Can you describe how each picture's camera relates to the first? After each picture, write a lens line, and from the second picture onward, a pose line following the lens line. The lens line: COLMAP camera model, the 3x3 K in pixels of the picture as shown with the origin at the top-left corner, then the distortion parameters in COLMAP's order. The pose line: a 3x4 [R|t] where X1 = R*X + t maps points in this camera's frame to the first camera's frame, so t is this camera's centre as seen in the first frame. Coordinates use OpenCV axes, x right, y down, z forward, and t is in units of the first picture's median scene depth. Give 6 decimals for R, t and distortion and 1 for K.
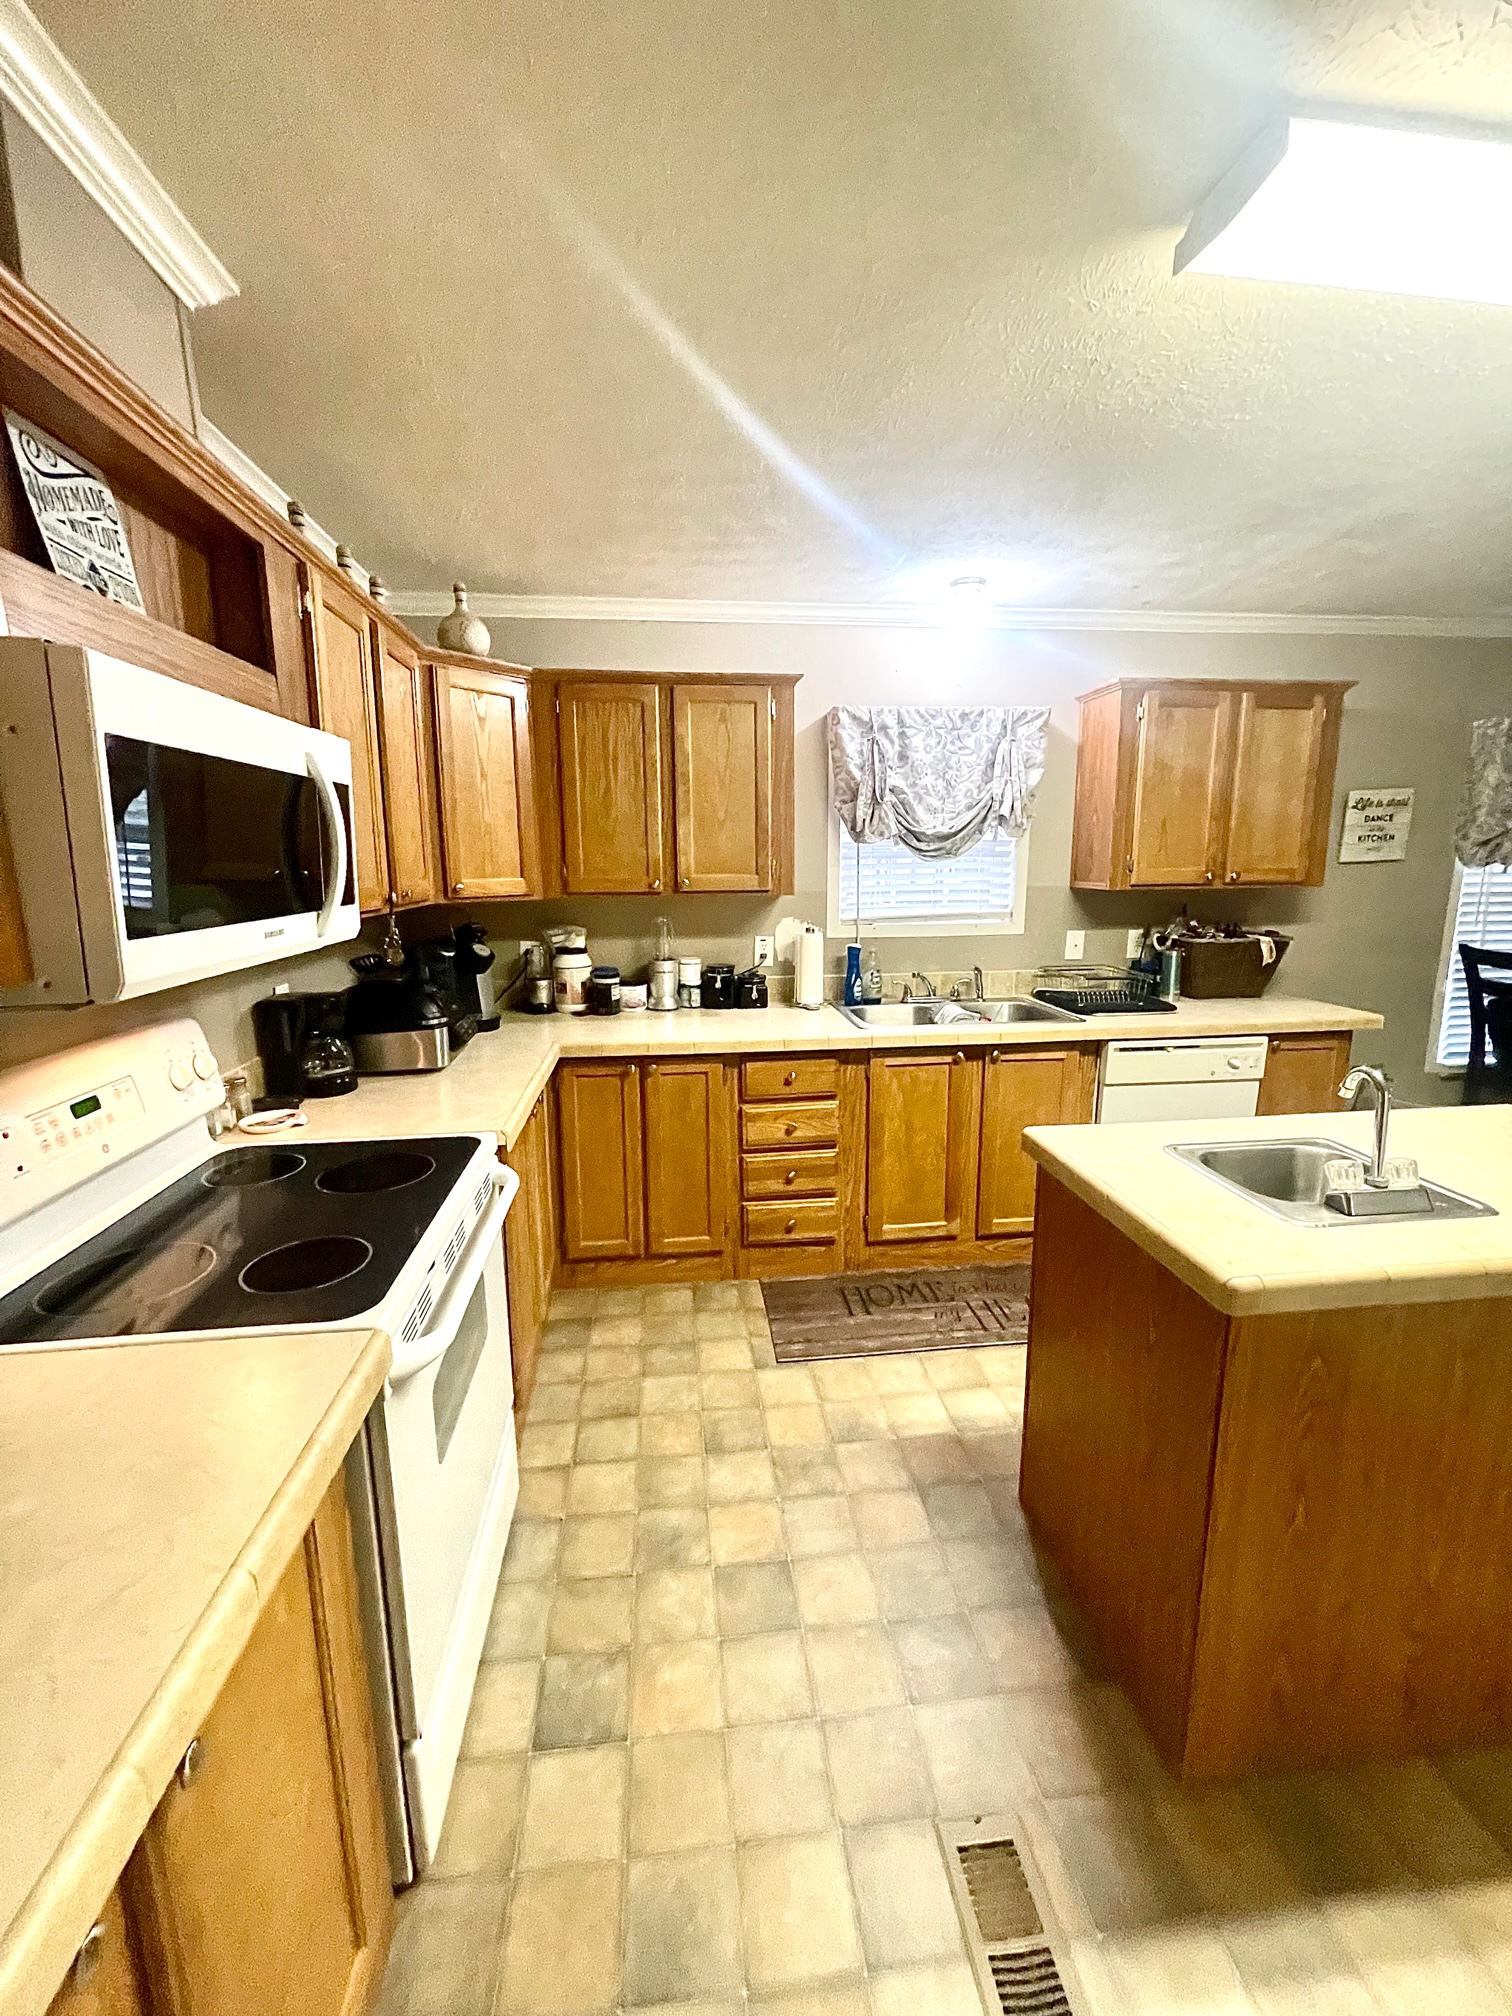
lens RADIAL K [[807.7, 0, 747.4], [0, 807.7, 1006.2], [0, 0, 1]] dist [-0.003639, 0.000707]
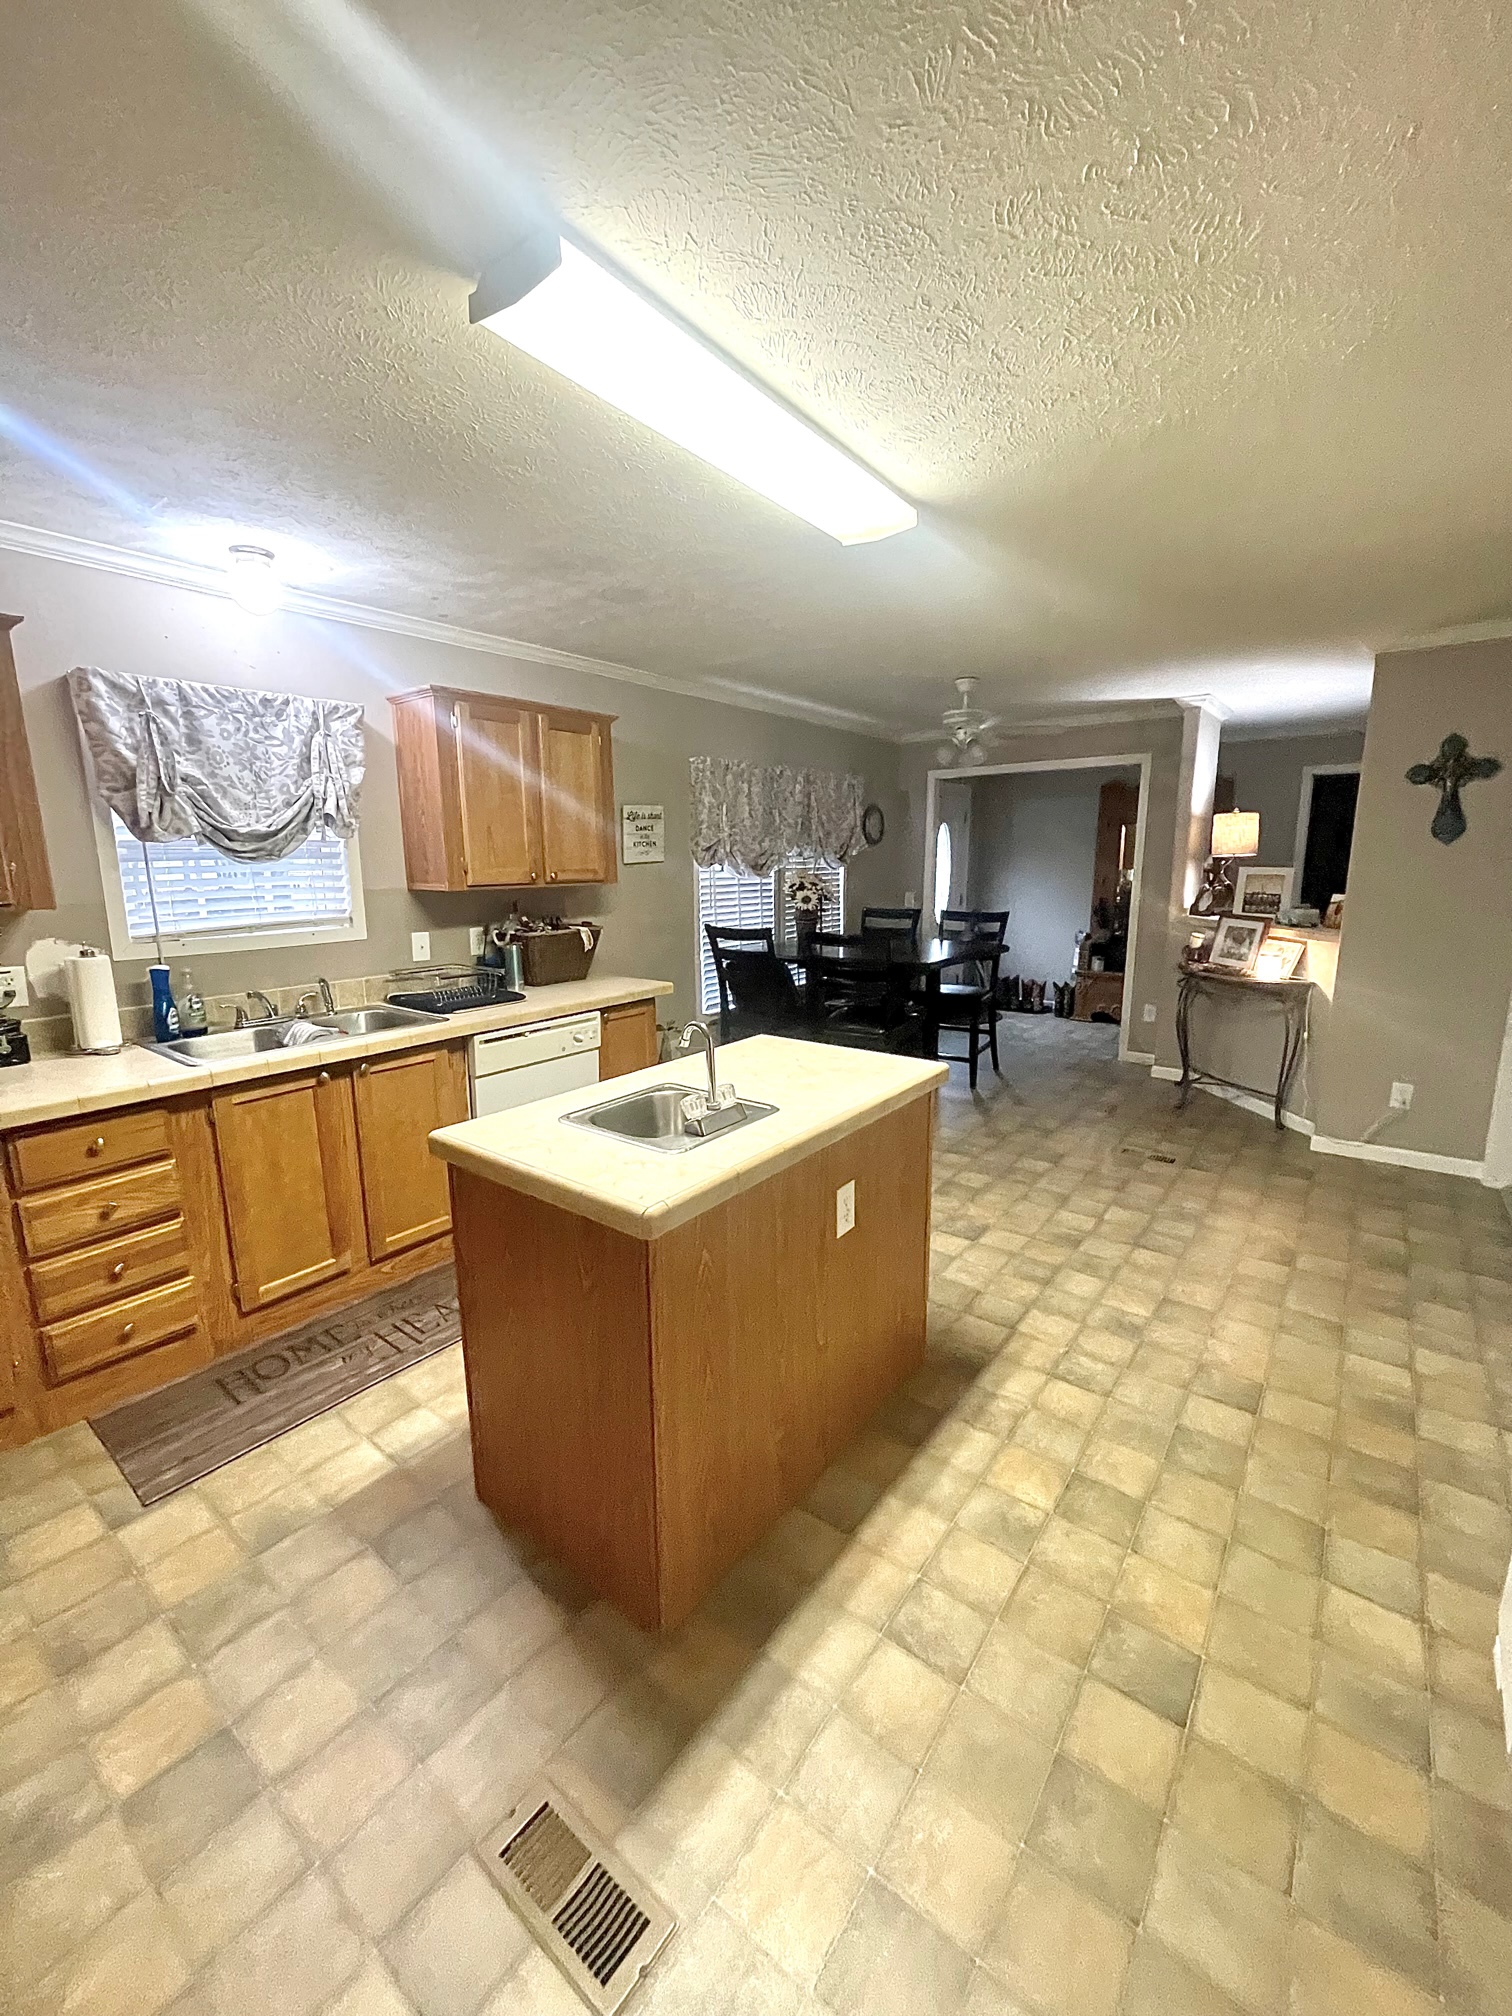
lens RADIAL K [[807.7, 0, 751.0], [0, 807.7, 1006.5], [0, 0, 1]] dist [-0.003639, 0.000707]
pose [[0.695240, -0.129094, 0.707090, -0.037567], [0.130476, 0.990062, 0.052468, -0.001516], [-0.706836, 0.055780, 0.705174, 0.008688]]
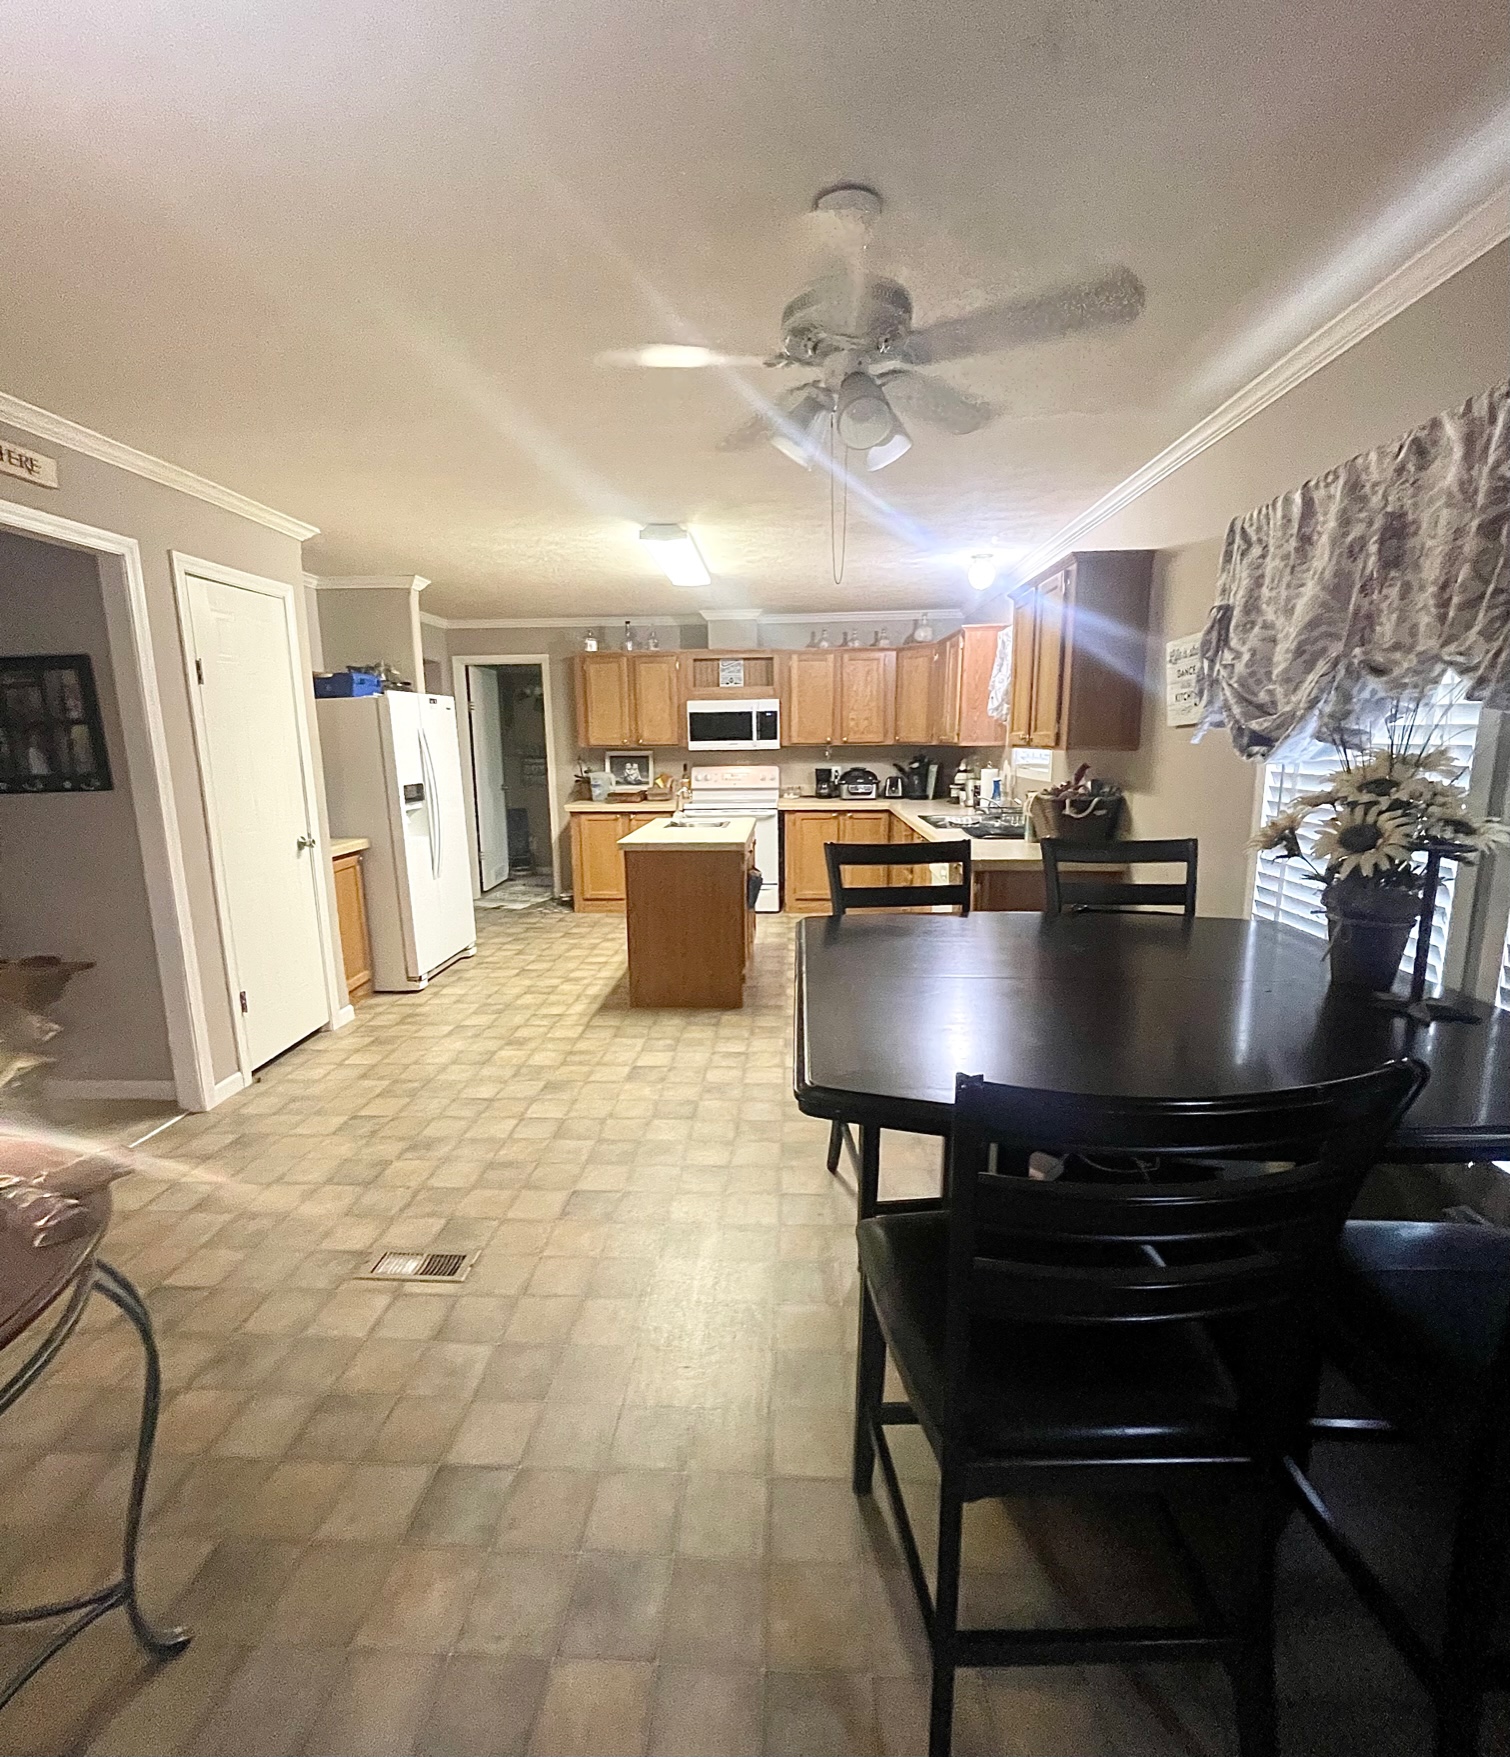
lens RADIAL K [[792.9, 0, 756.9], [0, 792.9, 874.3], [0, 0, 1]] dist [0.013279, -0.000438]
pose [[-0.149862, 0.180241, -0.972139, 2.068923], [-0.165869, 0.964725, 0.204436, -0.159147], [0.974694, 0.191885, -0.114679, 0.876450]]
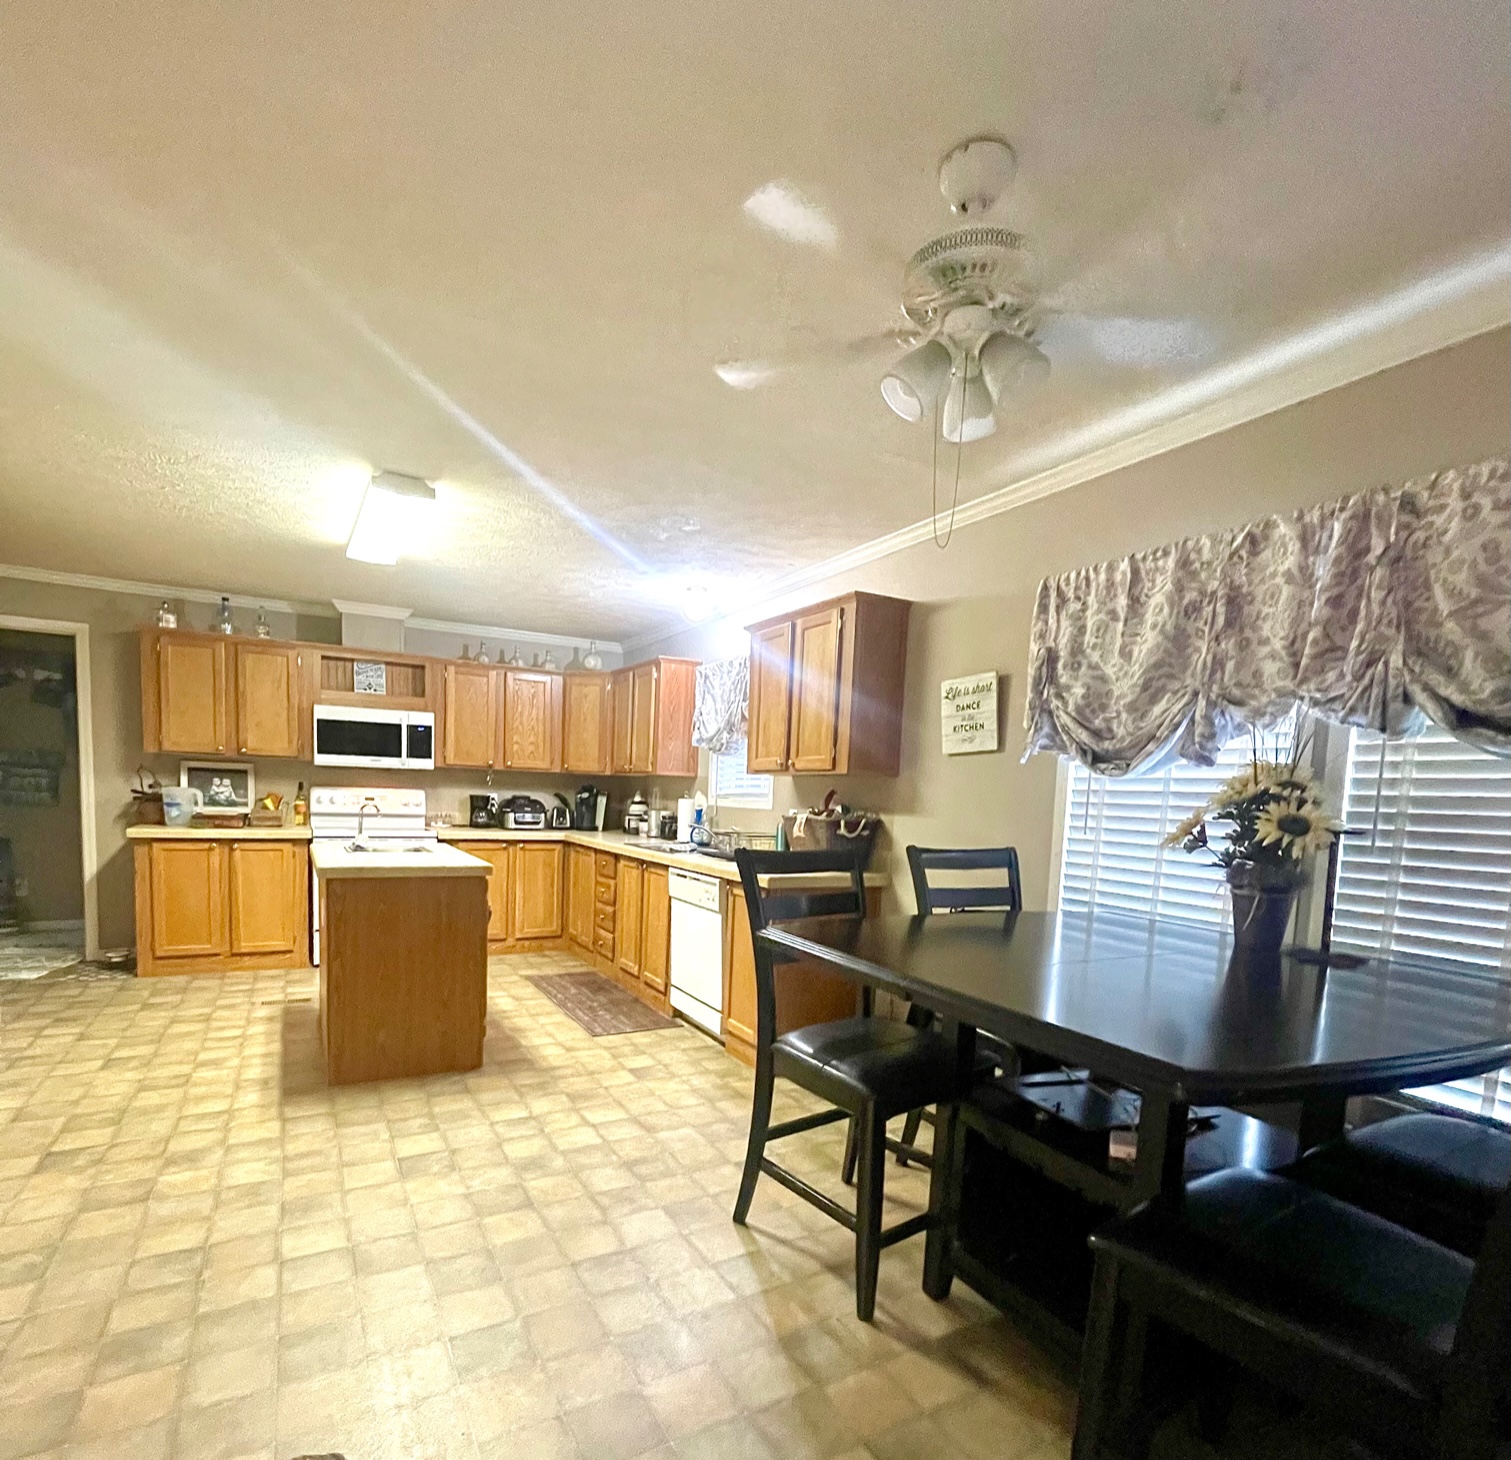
lens RADIAL K [[796.4, 0, 738.1], [0, 796.4, 862.5], [0, 0, 1]] dist [-0.004134, -0.001120]
pose [[0.390438, 0.105787, -0.914531, 1.914717], [-0.208894, 0.977646, 0.023905, -0.027398], [0.896617, 0.181707, 0.403808, 0.518385]]
